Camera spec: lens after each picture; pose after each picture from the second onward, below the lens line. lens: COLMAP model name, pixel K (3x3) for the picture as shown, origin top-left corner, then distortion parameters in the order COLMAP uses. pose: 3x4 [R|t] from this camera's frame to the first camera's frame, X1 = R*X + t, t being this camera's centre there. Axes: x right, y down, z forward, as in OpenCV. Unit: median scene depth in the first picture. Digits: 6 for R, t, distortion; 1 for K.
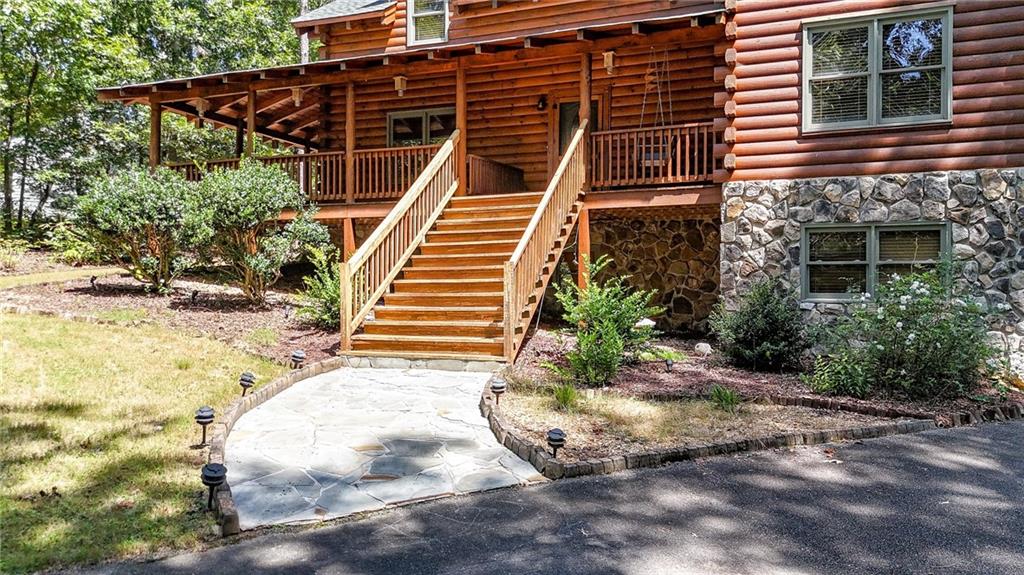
lens RADIAL K [[752.5, 0, 512.0], [0, 752.5, 287.5], [0, 0, 1]] dist [0.078479, -0.068592]
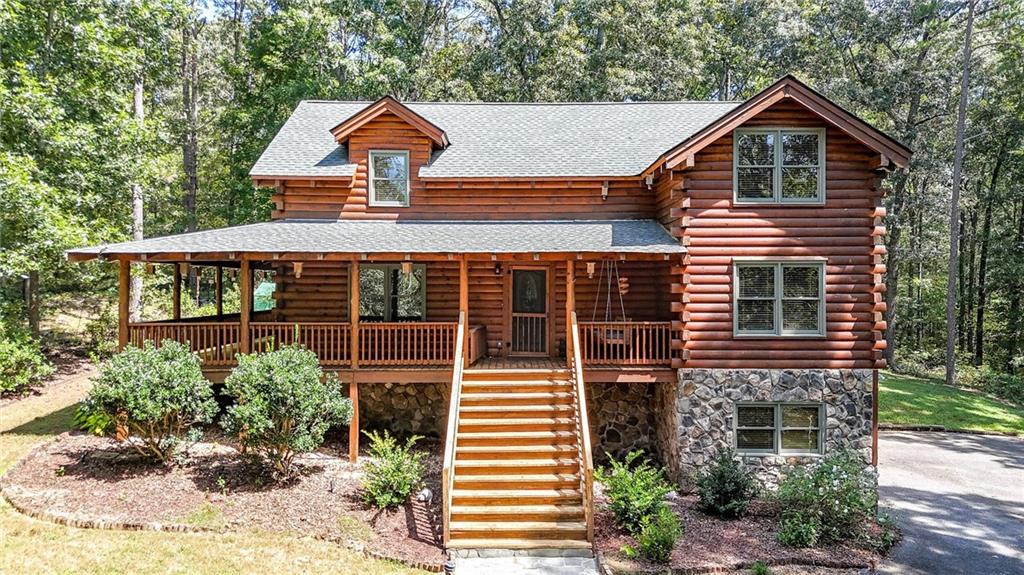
lens RADIAL K [[752.5, 0, 512.0], [0, 752.5, 287.5], [0, 0, 1]] dist [0.078479, -0.068592]
pose [[0.931727, -0.002849, 0.363147, -0.512407], [0.001691, 0.999992, 0.003506, -0.299329], [-0.363155, -0.002653, 0.931725, -0.162244]]
